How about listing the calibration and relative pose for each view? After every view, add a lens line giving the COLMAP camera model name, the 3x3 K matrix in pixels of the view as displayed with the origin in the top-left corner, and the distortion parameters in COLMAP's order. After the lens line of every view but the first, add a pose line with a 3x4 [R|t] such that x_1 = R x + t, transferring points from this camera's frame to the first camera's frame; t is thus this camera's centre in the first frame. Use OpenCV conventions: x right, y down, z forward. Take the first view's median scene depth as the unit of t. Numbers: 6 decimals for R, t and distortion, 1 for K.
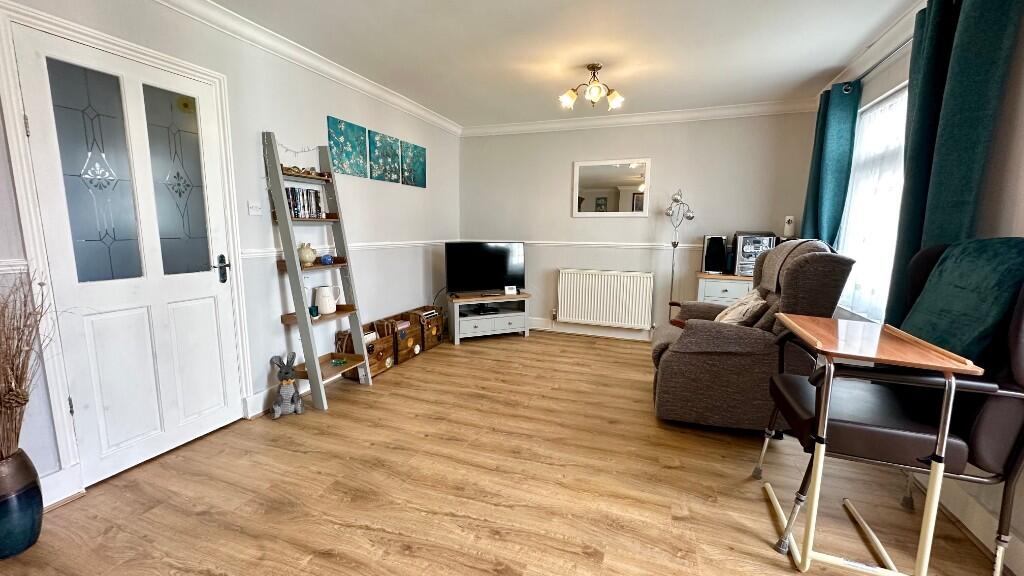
lens RADIAL K [[407.5, 0, 512.6], [0, 407.5, 289.0], [0, 0, 1]] dist [-0.003360, -0.000226]
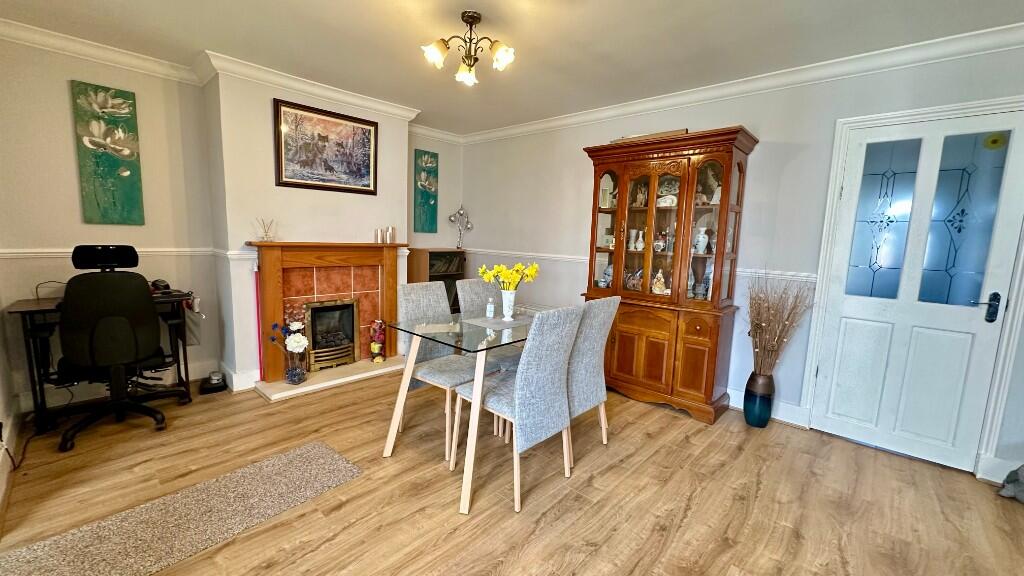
lens RADIAL K [[407.5, 0, 508.8], [0, 407.5, 287.0], [0, 0, 1]] dist [-0.003360, -0.000226]
pose [[-0.382161, 0.095640, -0.919133, 0.443945], [-0.174585, 0.969246, 0.173444, -0.050152], [0.907454, 0.226750, -0.353711, 0.253856]]
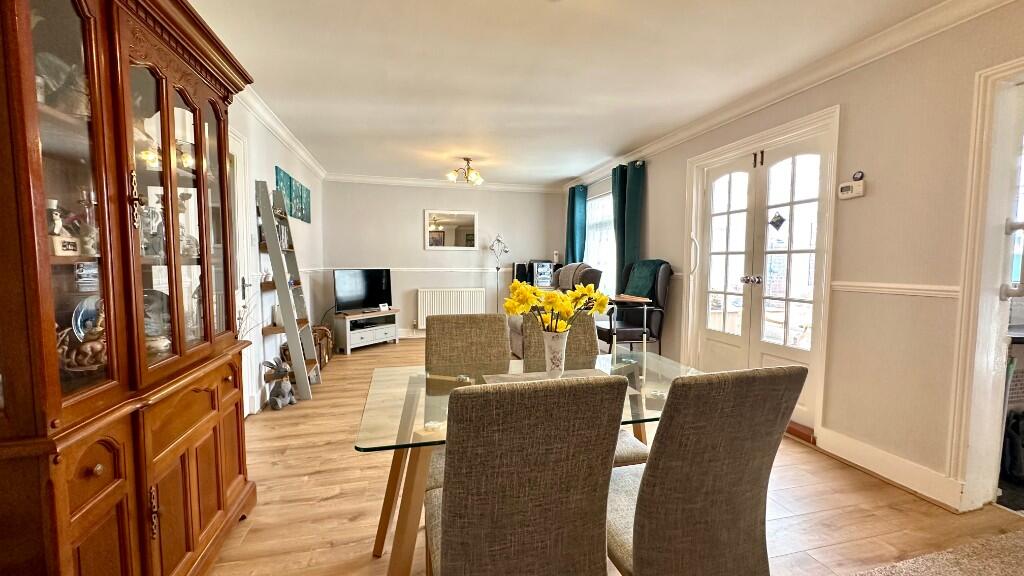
lens RADIAL K [[407.5, 0, 515.1], [0, 407.5, 290.8], [0, 0, 1]] dist [-0.003360, -0.000226]
pose [[0.814022, -0.043651, 0.579192, -0.610133], [0.086464, 0.995168, -0.046520, 0.070650], [-0.574363, 0.087948, 0.813863, -0.387073]]
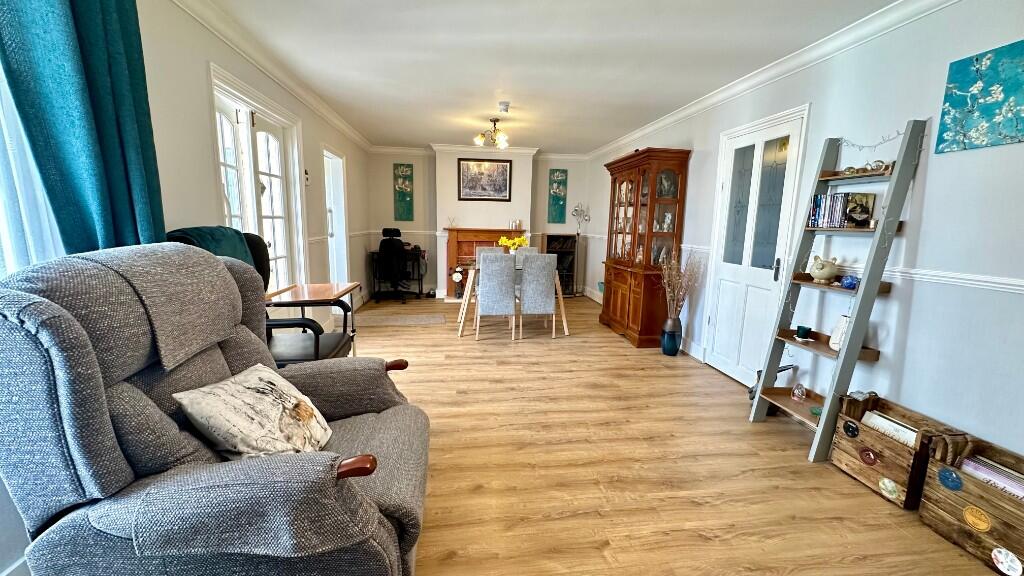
lens RADIAL K [[407.5, 0, 509.5], [0, 407.5, 287.5], [0, 0, 1]] dist [-0.003360, -0.000226]
pose [[-0.884846, 0.046846, -0.463522, 0.457560], [-0.097690, 0.954156, 0.282918, -0.214424], [0.455526, 0.295621, -0.839705, 1.350405]]
